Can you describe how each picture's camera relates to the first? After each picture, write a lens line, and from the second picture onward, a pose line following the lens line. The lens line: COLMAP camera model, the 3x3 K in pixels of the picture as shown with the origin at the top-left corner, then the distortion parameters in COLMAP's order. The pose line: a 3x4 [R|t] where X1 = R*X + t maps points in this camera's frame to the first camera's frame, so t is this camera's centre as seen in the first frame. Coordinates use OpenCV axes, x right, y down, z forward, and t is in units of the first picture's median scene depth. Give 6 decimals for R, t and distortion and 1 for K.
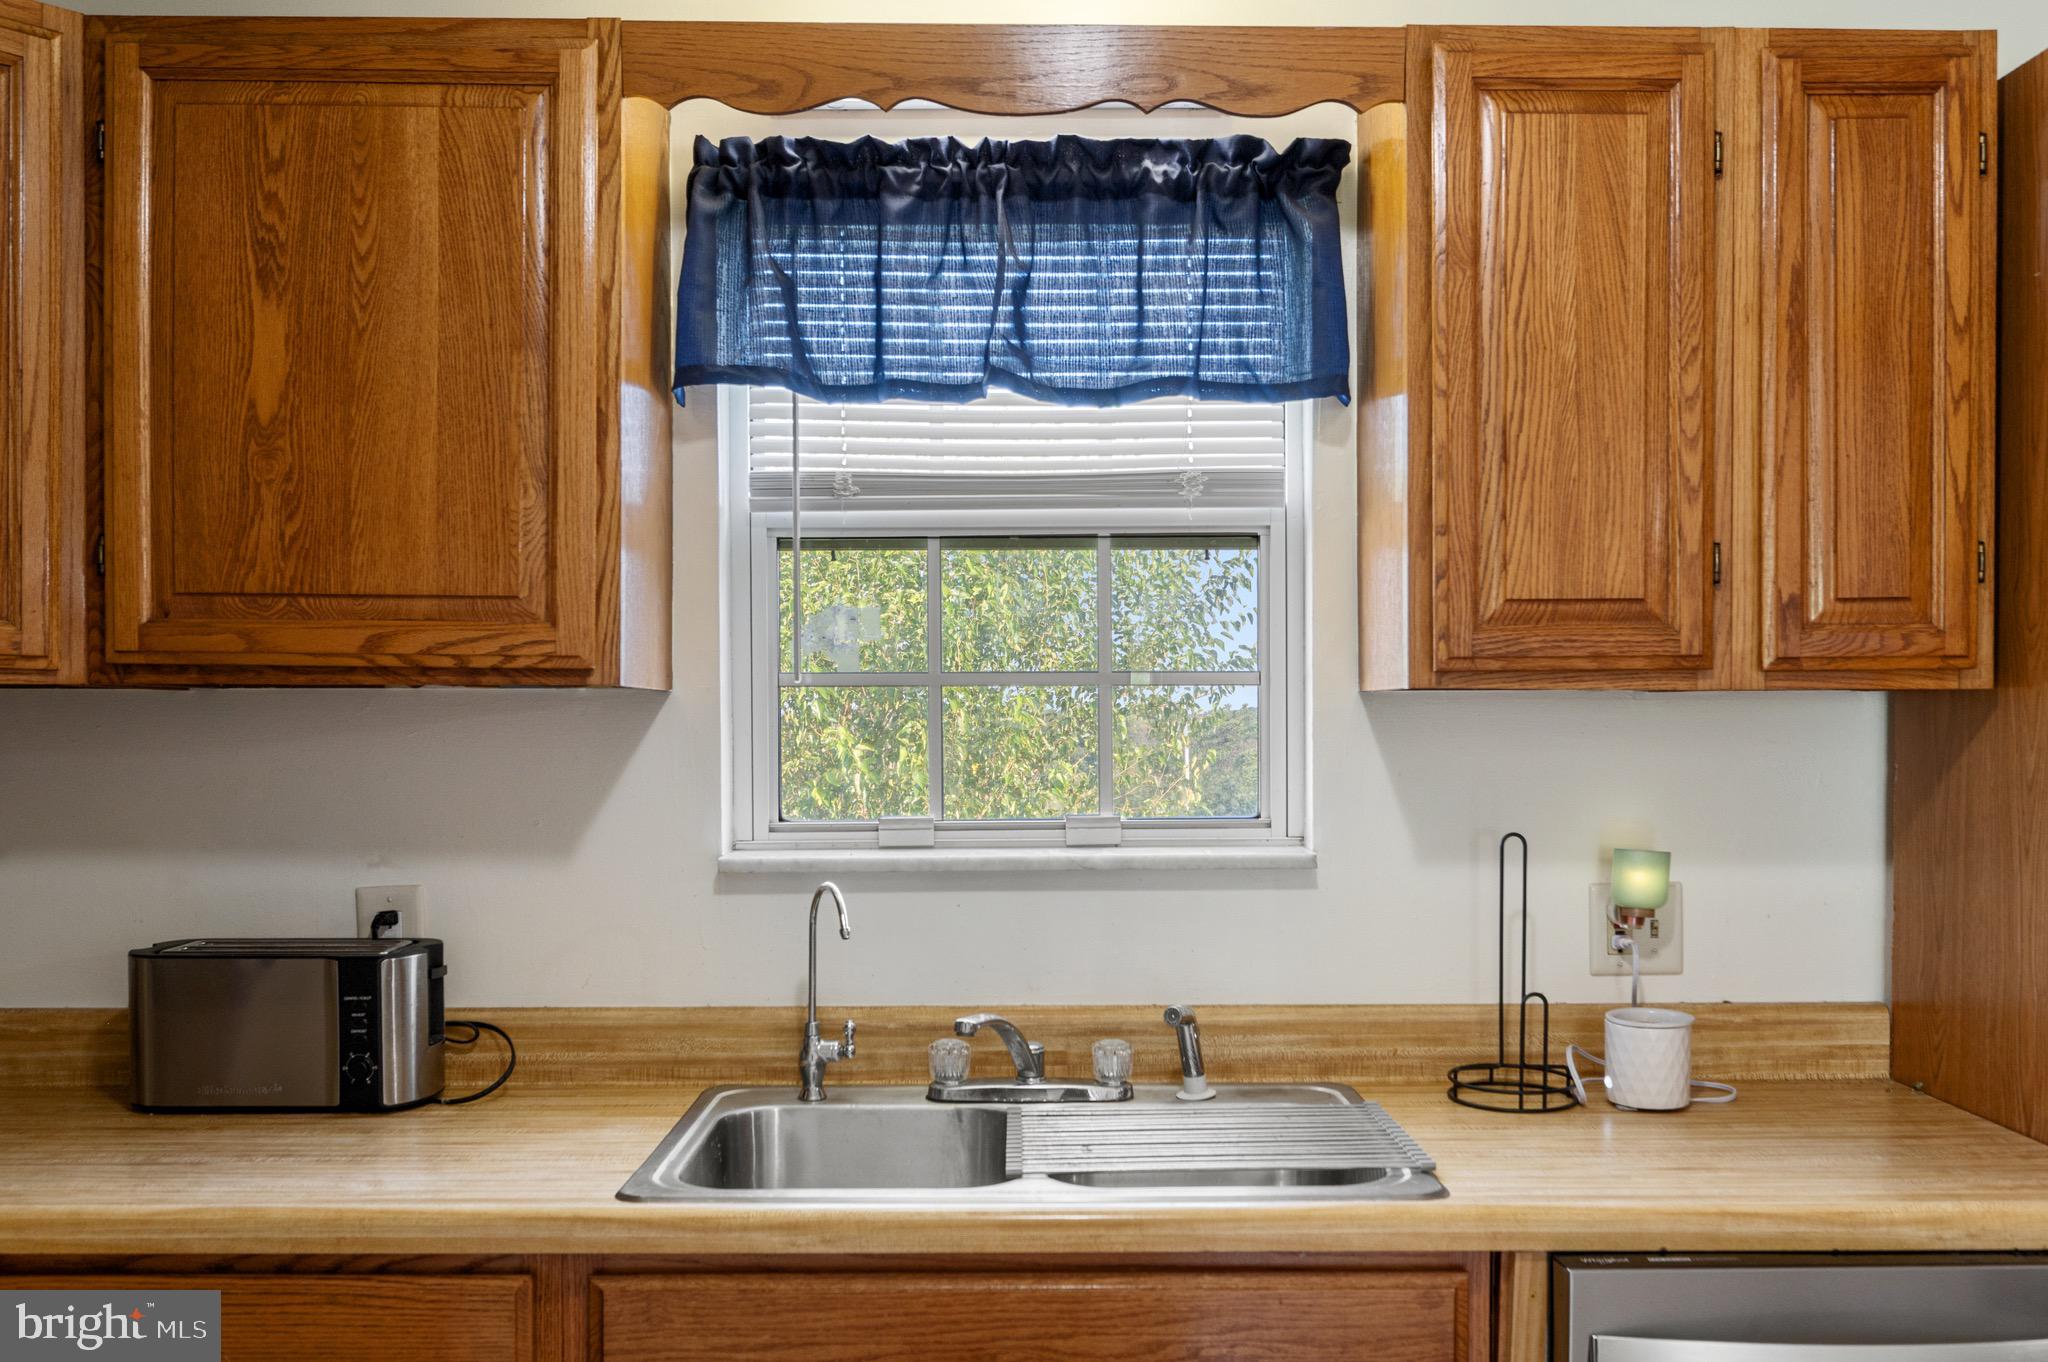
lens RADIAL K [[1780.8, 0, 1026.8], [0, 1780.8, 756.1], [0, 0, 1]] dist [-0.004547, 0.002131]
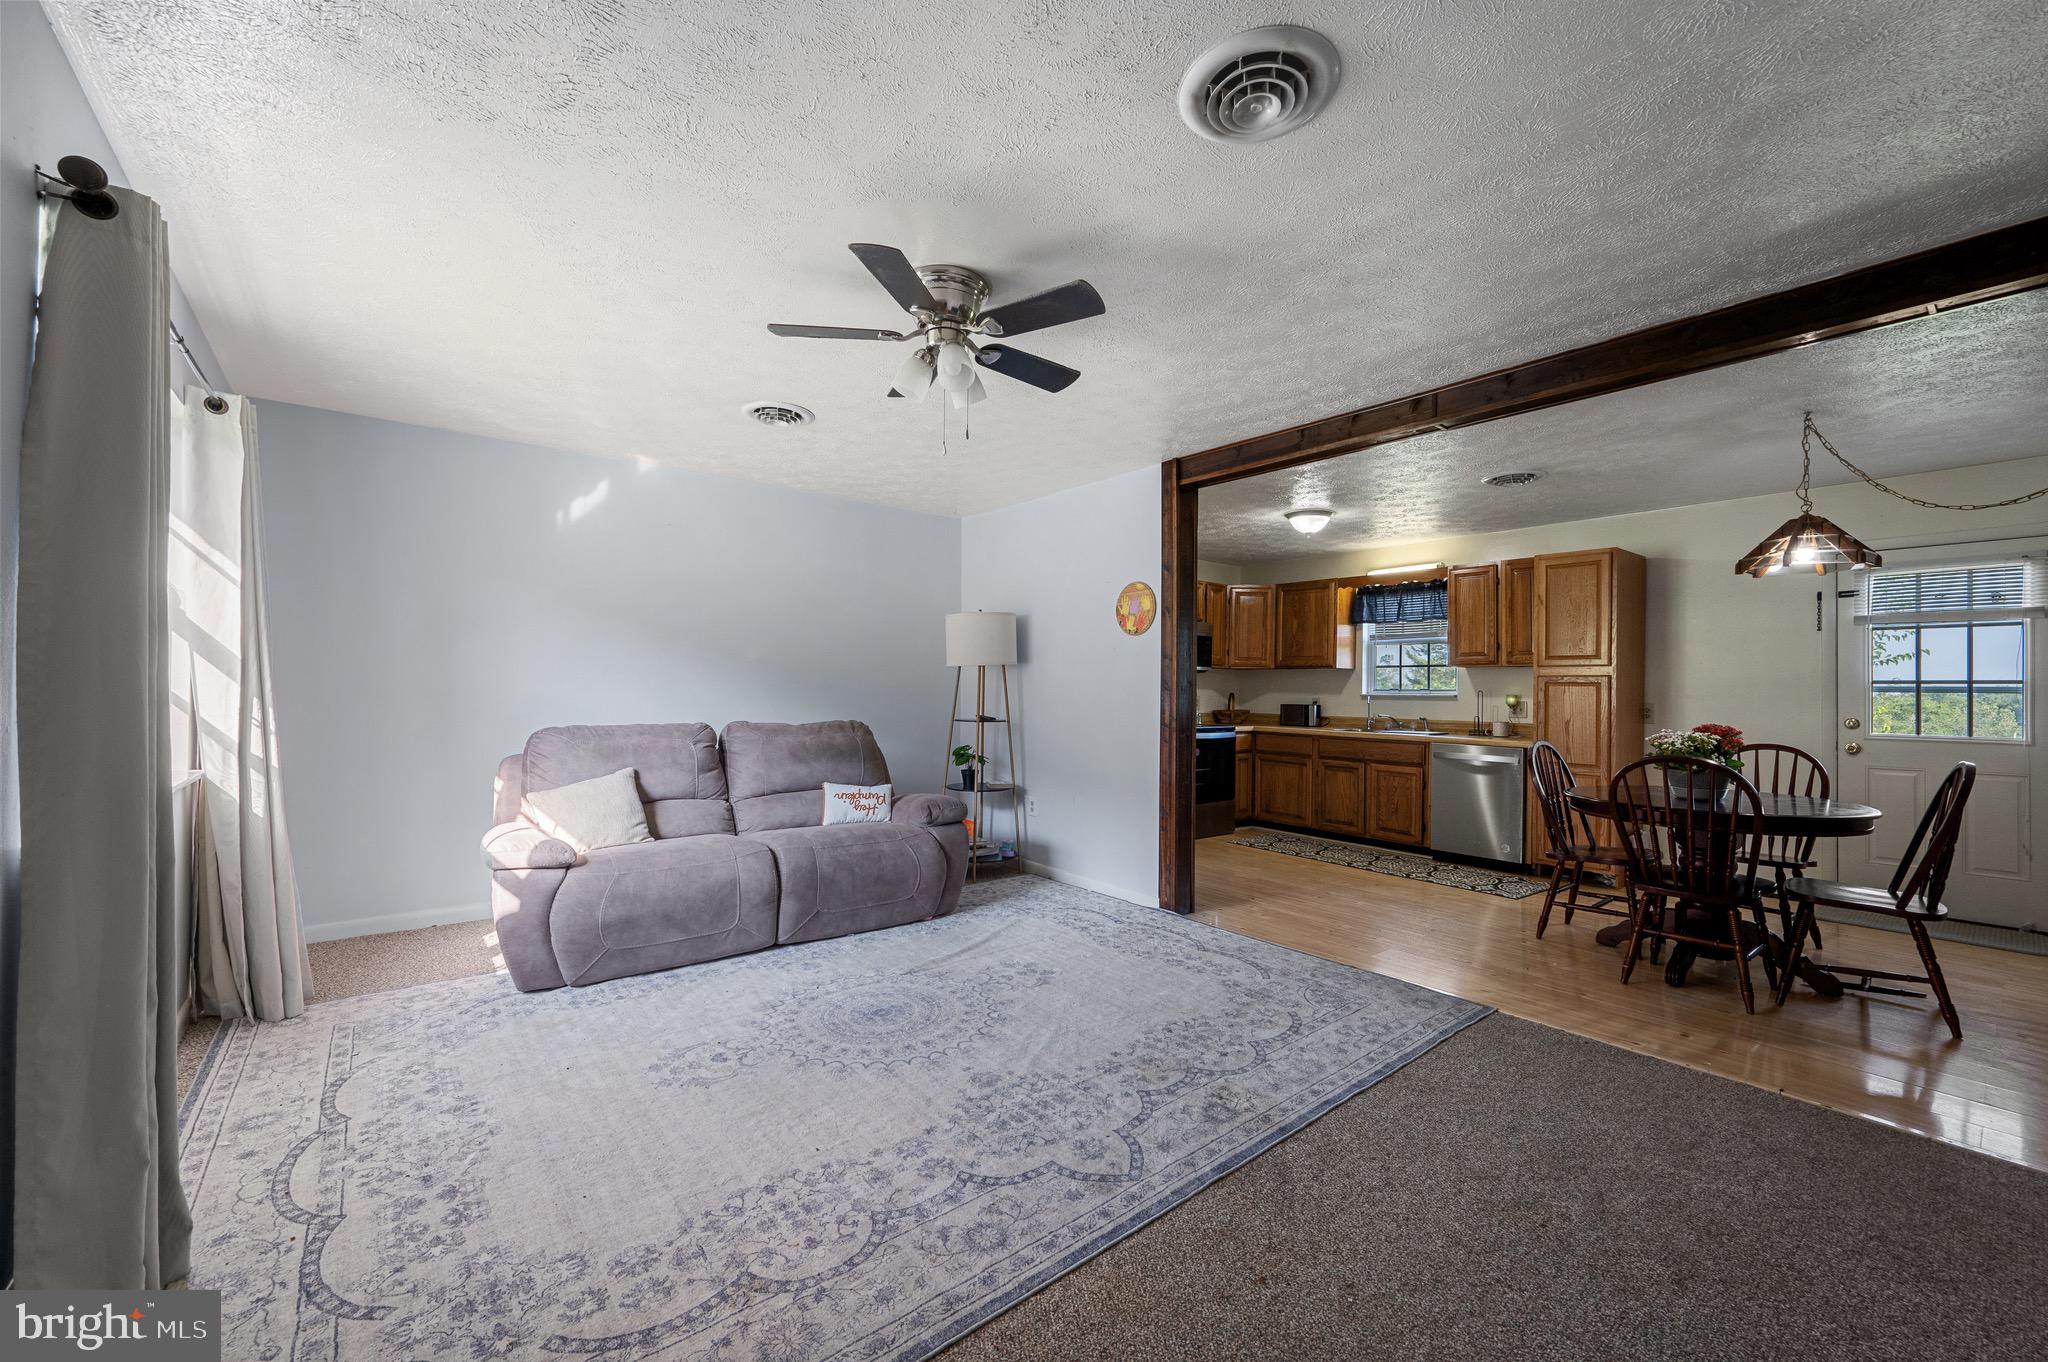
lens RADIAL K [[809.9, 0, 1030.2], [0, 809.9, 688.7], [0, 0, 1]] dist [0.000049, -0.000150]
pose [[0.614897, 0.007211, -0.788574, 1.623701], [-0.021148, 0.999749, -0.007349, 0.096619], [0.788324, 0.021196, 0.614895, -2.042839]]
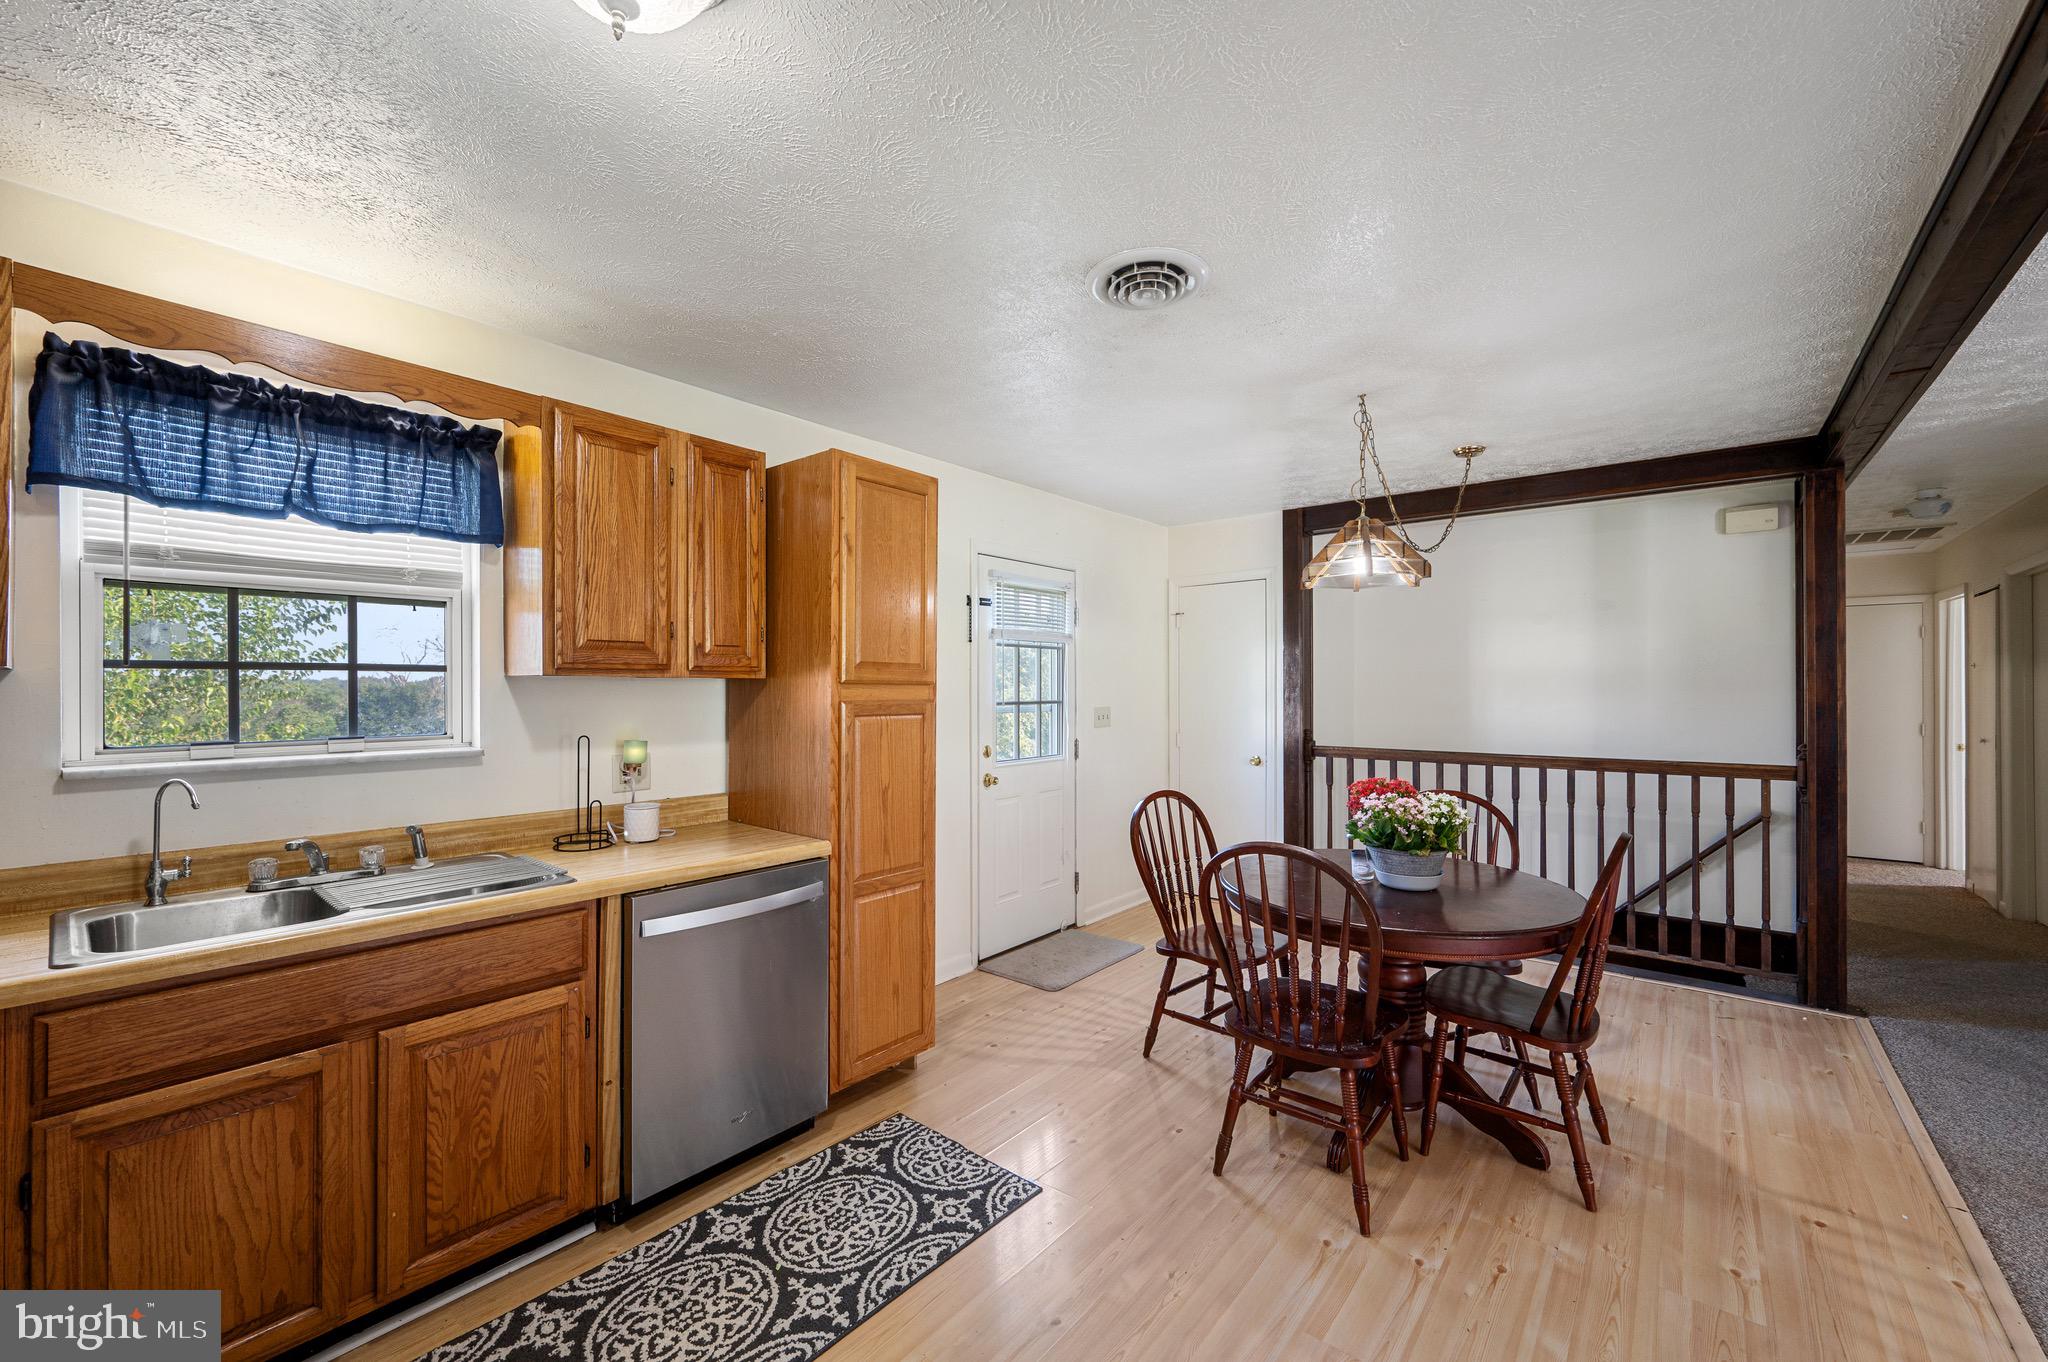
lens RADIAL K [[809.9, 0, 1030.2], [0, 809.9, 688.7], [0, 0, 1]] dist [0.000049, -0.000150]
pose [[0.649572, 0.002193, 0.760297, -0.182582], [0.012422, 0.999832, -0.013497, 0.002214], [-0.760199, 0.018212, 0.649435, -0.187450]]
